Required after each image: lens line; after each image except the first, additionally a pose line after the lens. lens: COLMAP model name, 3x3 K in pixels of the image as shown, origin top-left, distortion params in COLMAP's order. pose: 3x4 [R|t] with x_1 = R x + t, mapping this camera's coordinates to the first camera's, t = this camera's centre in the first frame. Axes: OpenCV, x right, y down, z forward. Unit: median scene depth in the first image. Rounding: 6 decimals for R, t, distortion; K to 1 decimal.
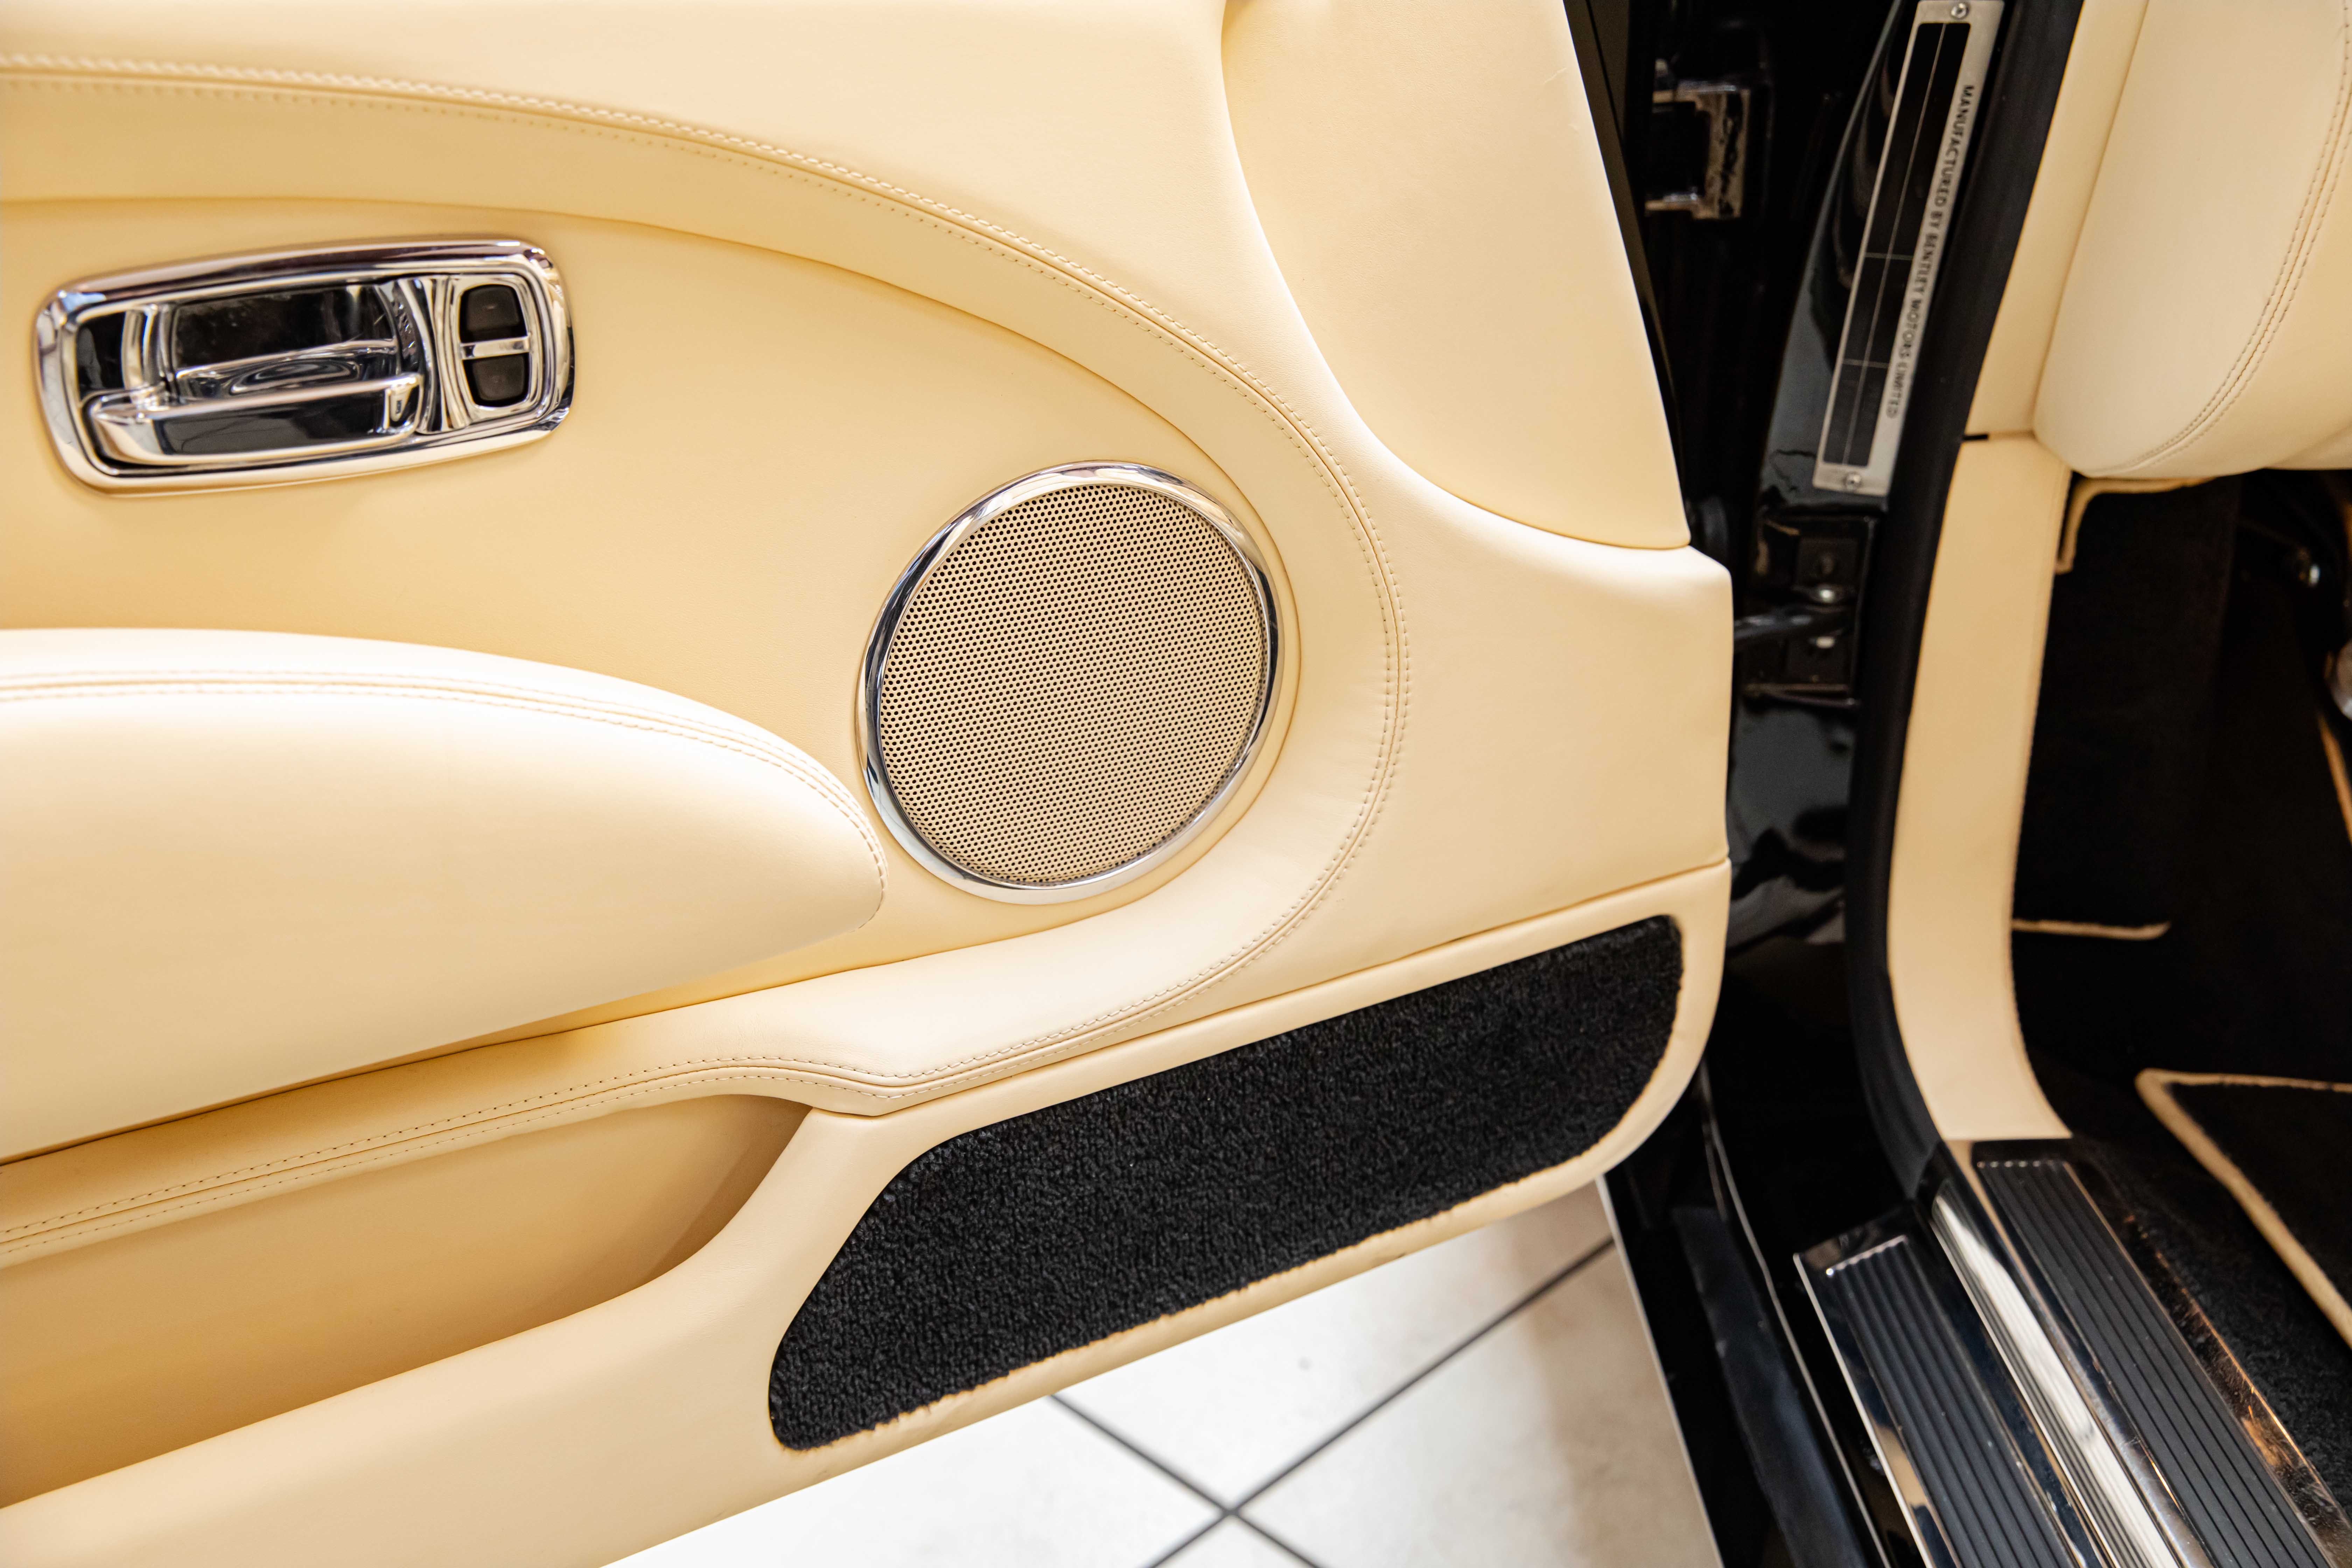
lens RADIAL K [[2538.9, 0, 1176.0], [0, 2538.9, 784.0], [0, 0, 1]] dist [0.030012, 0.058837]
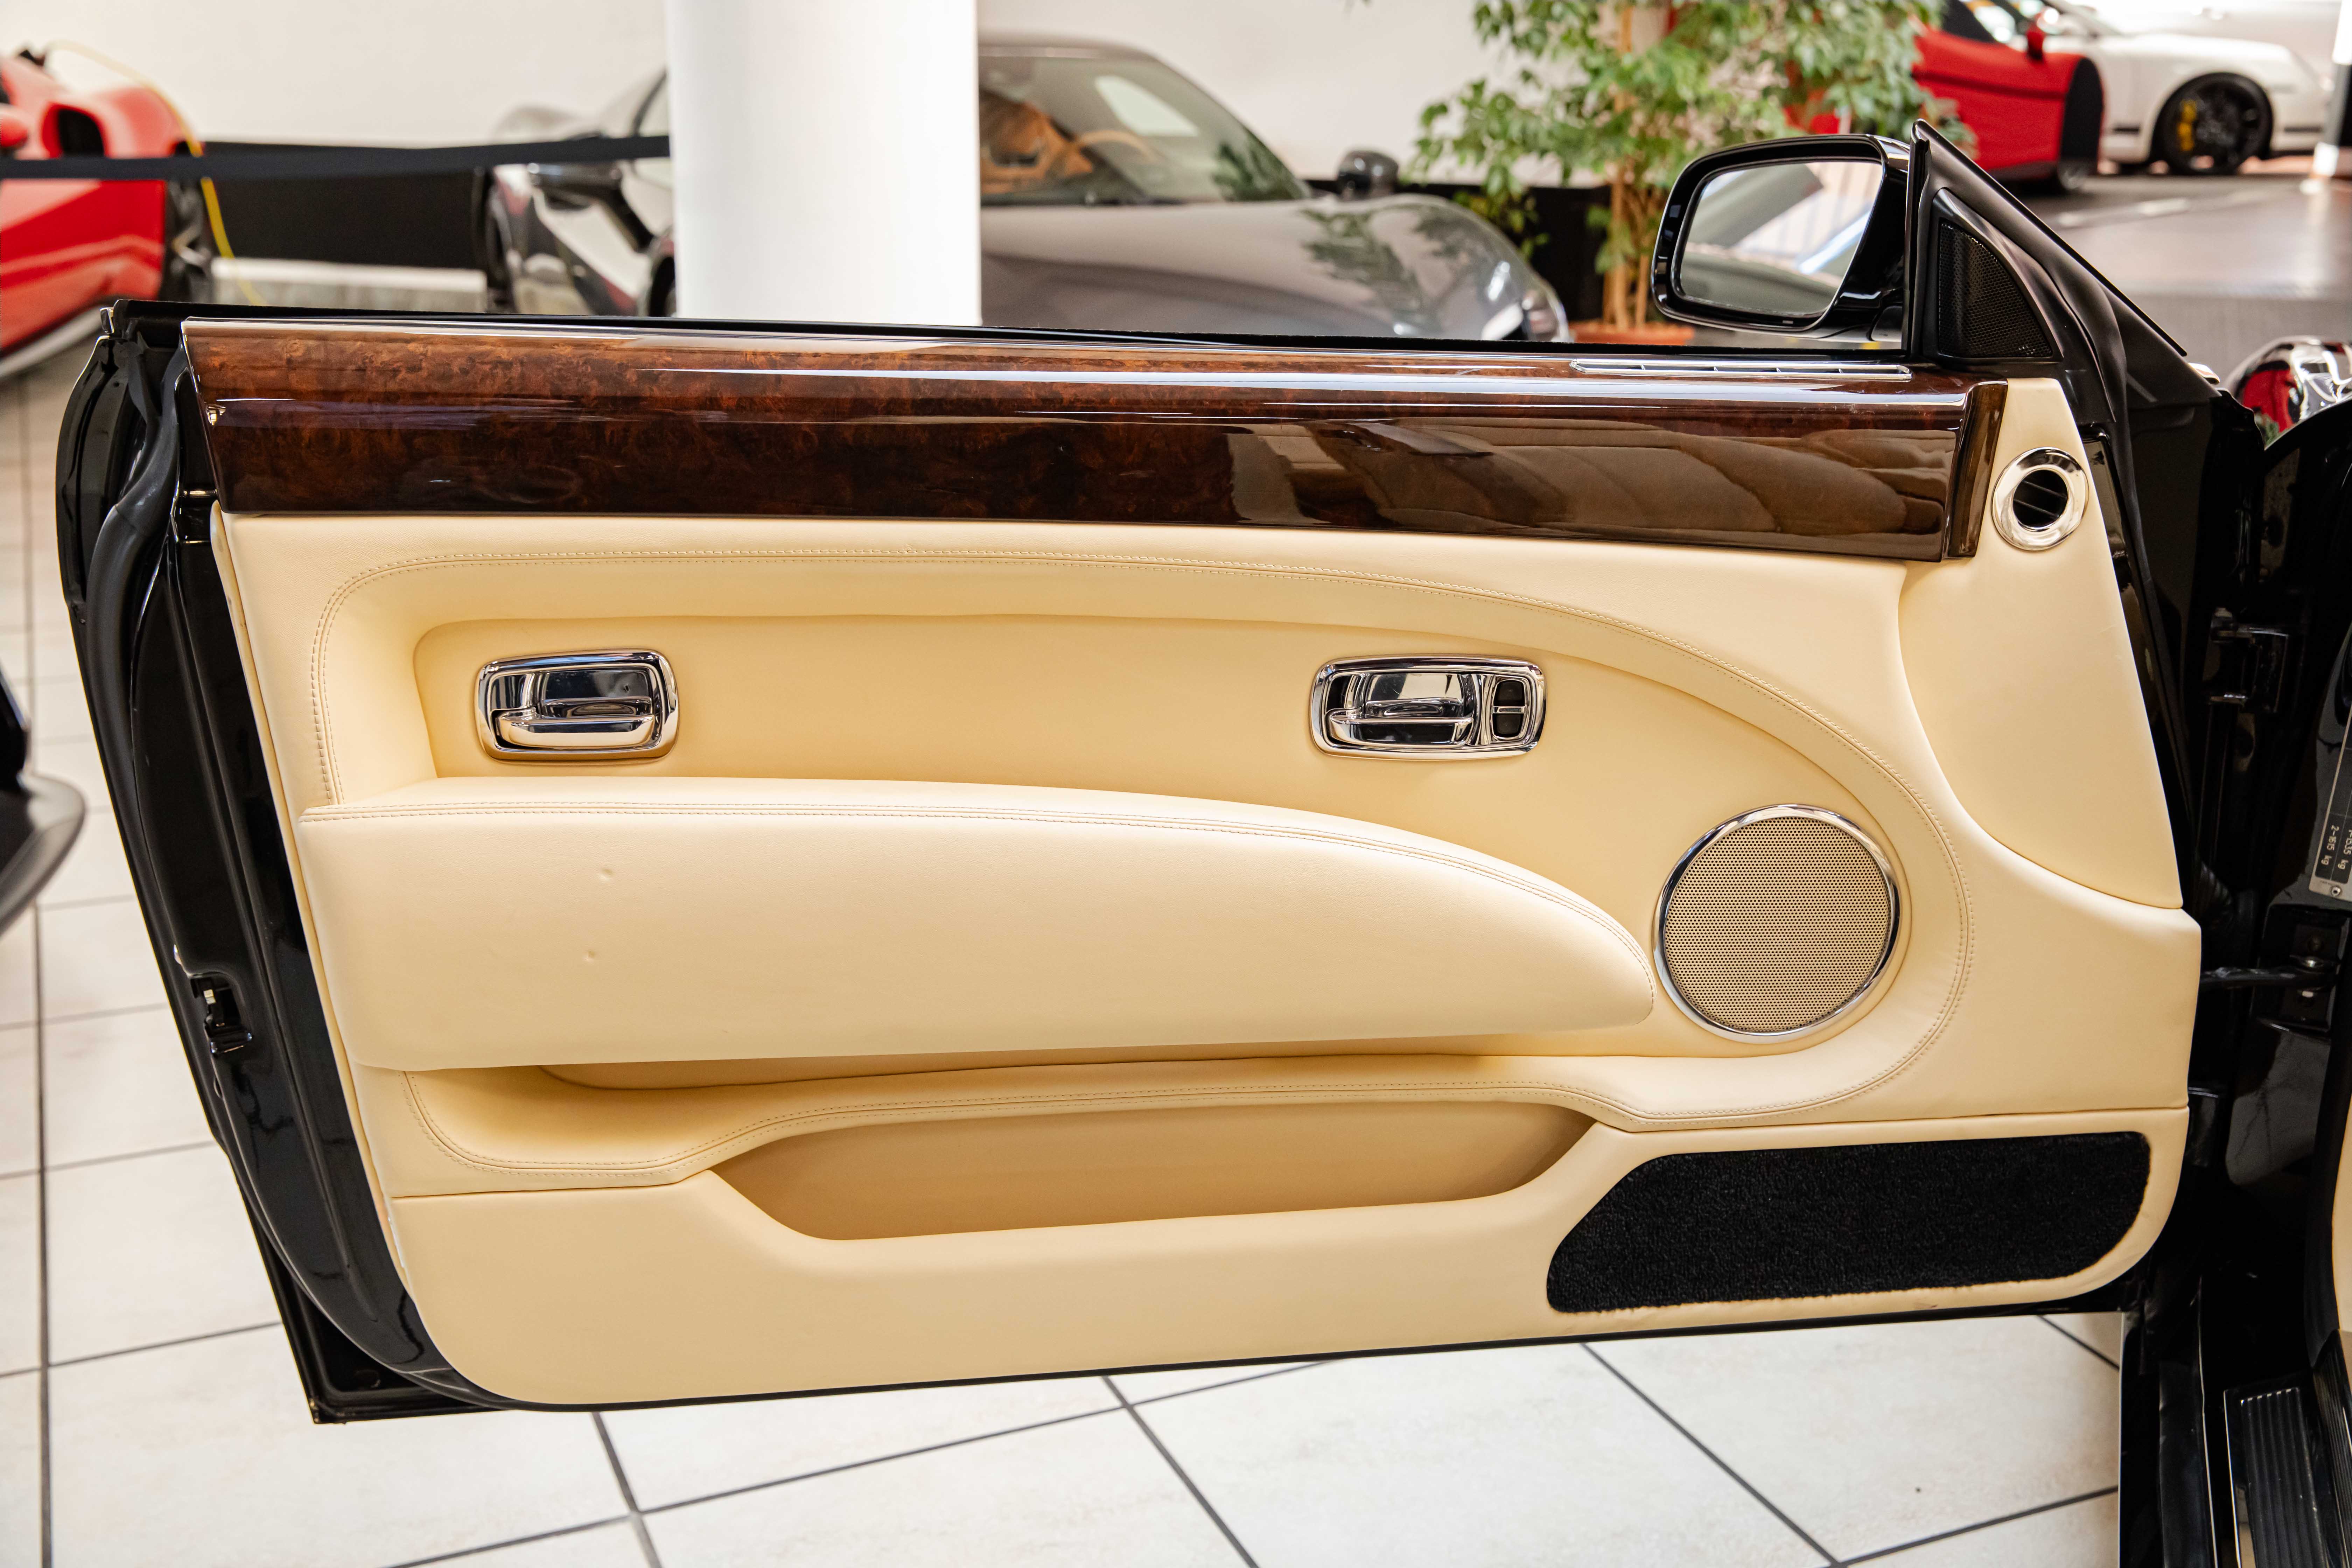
lens RADIAL K [[2538.9, 0, 1176.0], [0, 2538.9, 784.0], [0, 0, 1]] dist [0.030012, 0.058837]
pose [[0.935799, 0.139879, -0.323595, 0.139056], [-0.177894, 0.979842, -0.090897, 0.109672], [0.304358, 0.142628, 0.941819, -0.900222]]
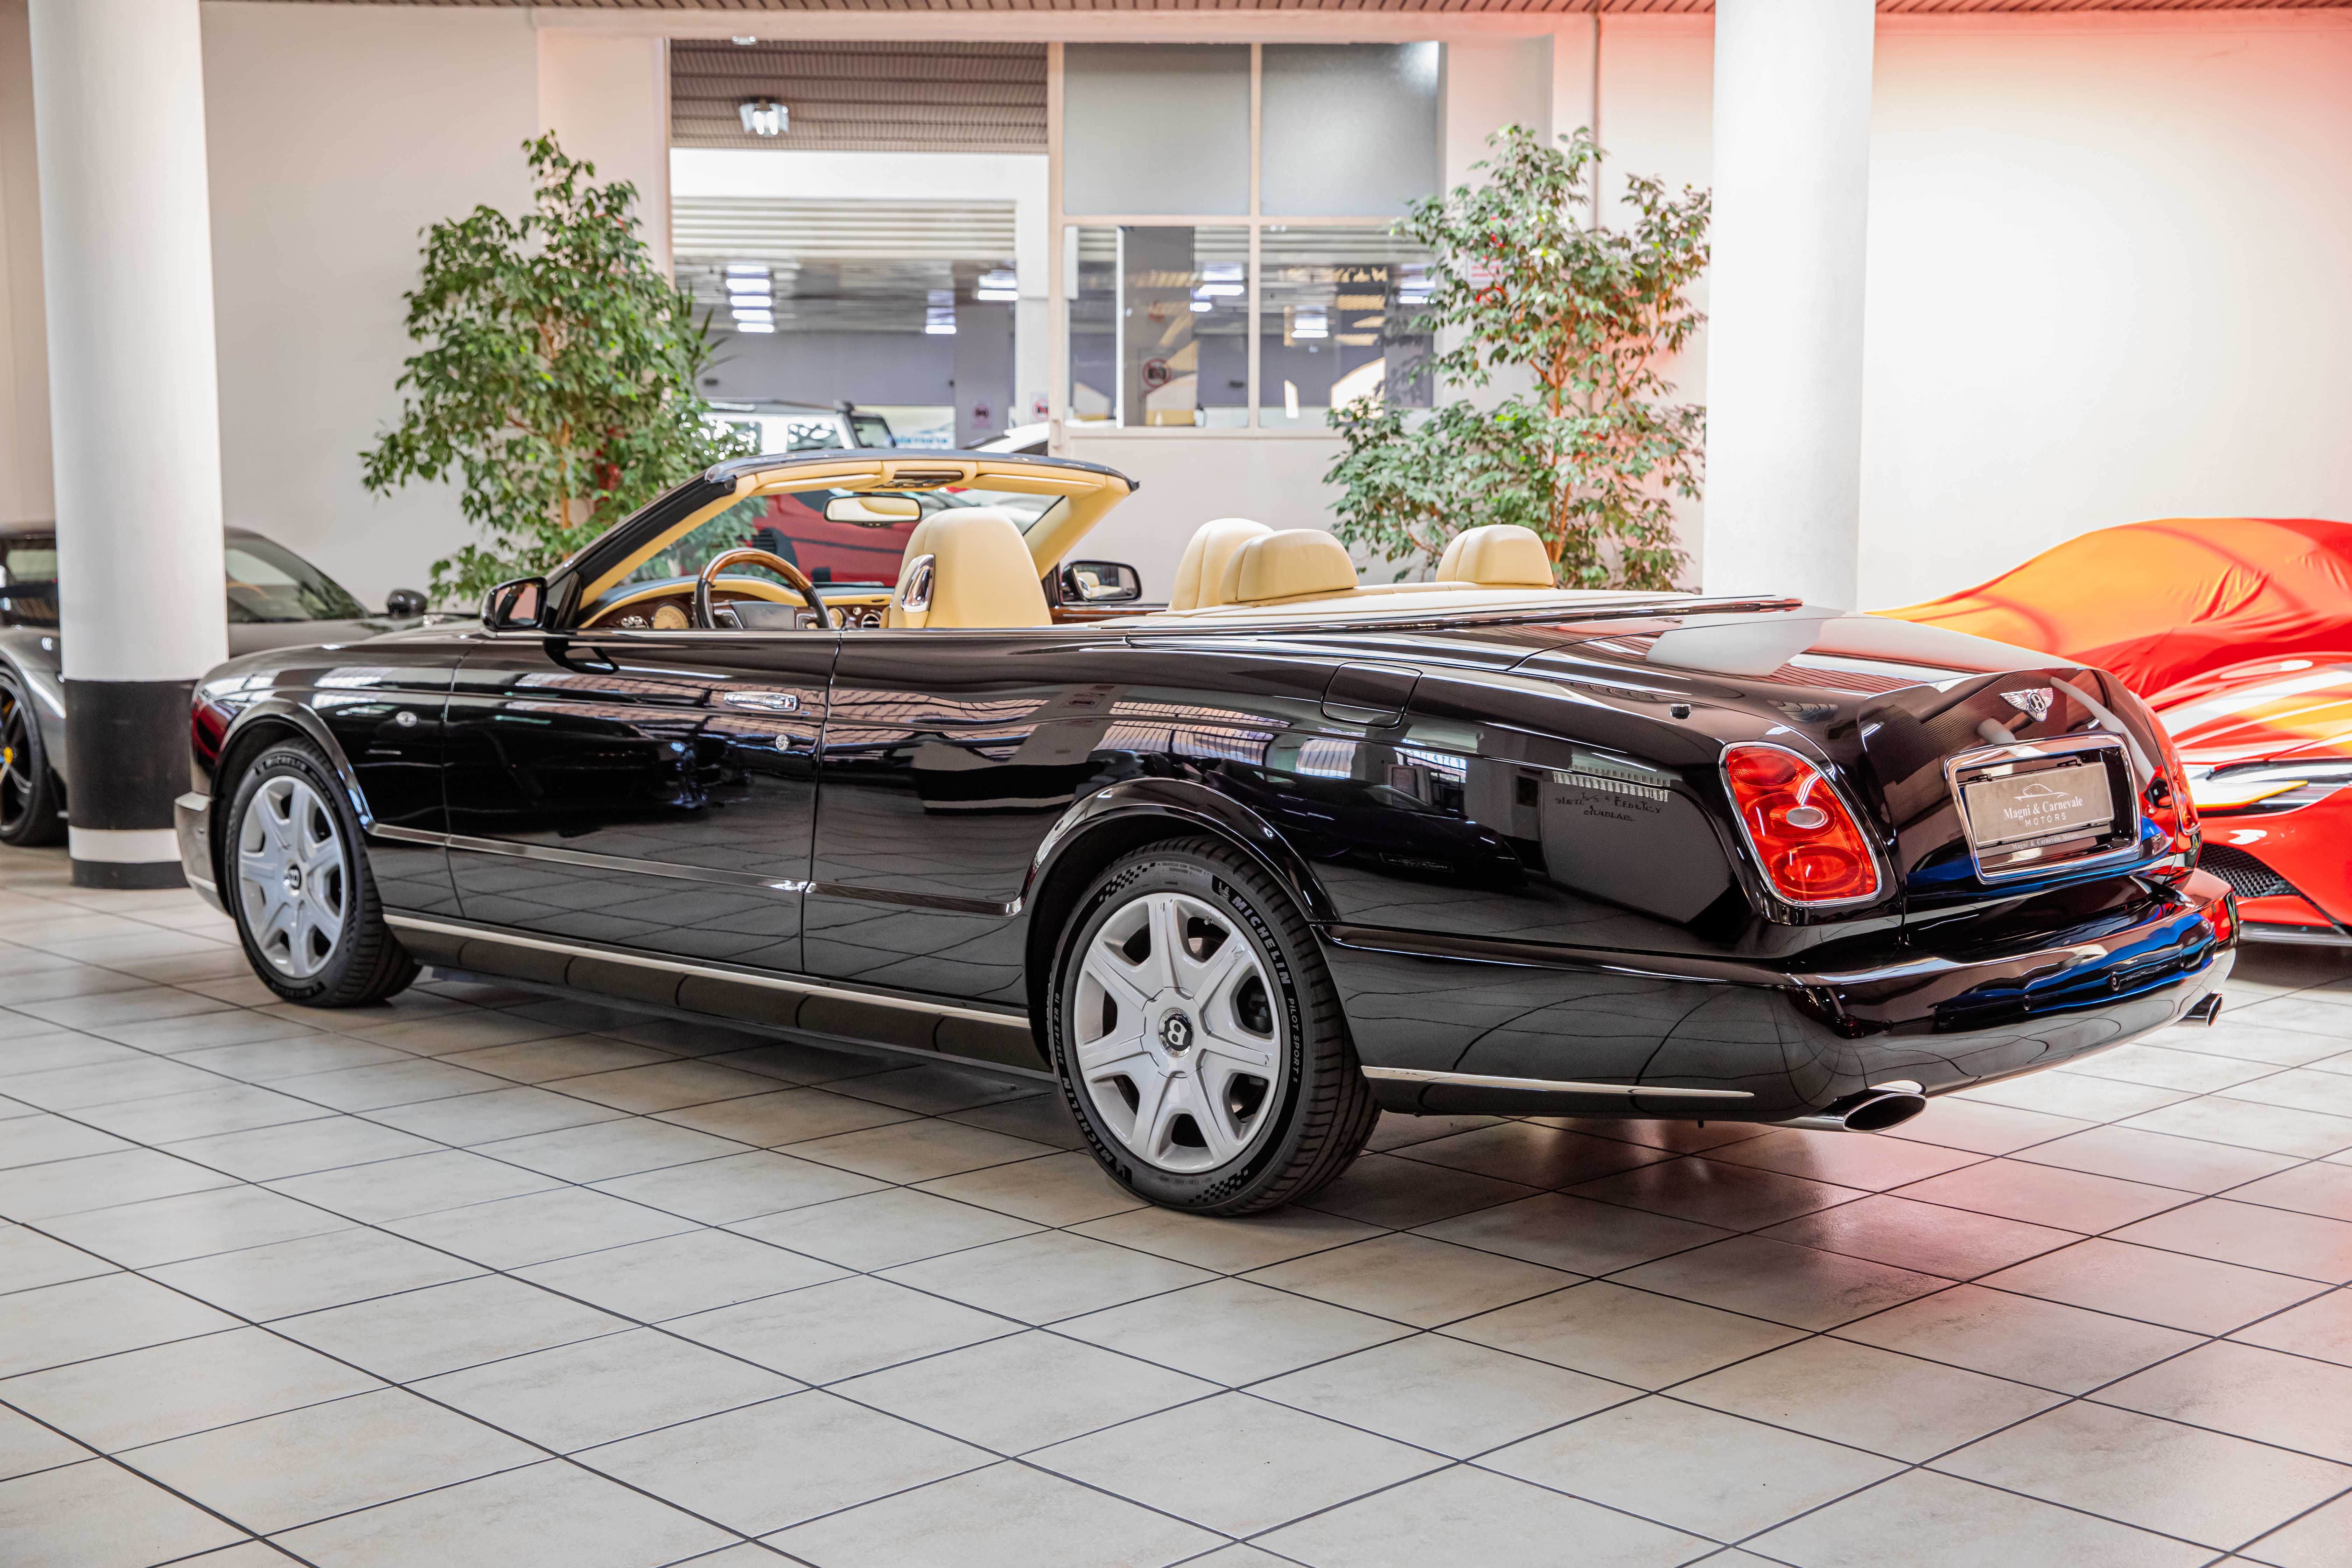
lens RADIAL K [[2847.5, 0, 1176.0], [0, 2847.5, 784.0], [0, 0, 1]] dist [0.036374, 0.005521]
pose [[0.999481, 0.030439, 0.010521, 0.429380], [-0.025809, 0.952419, -0.303698, 0.590480], [-0.019264, 0.303269, 0.952710, -2.105749]]
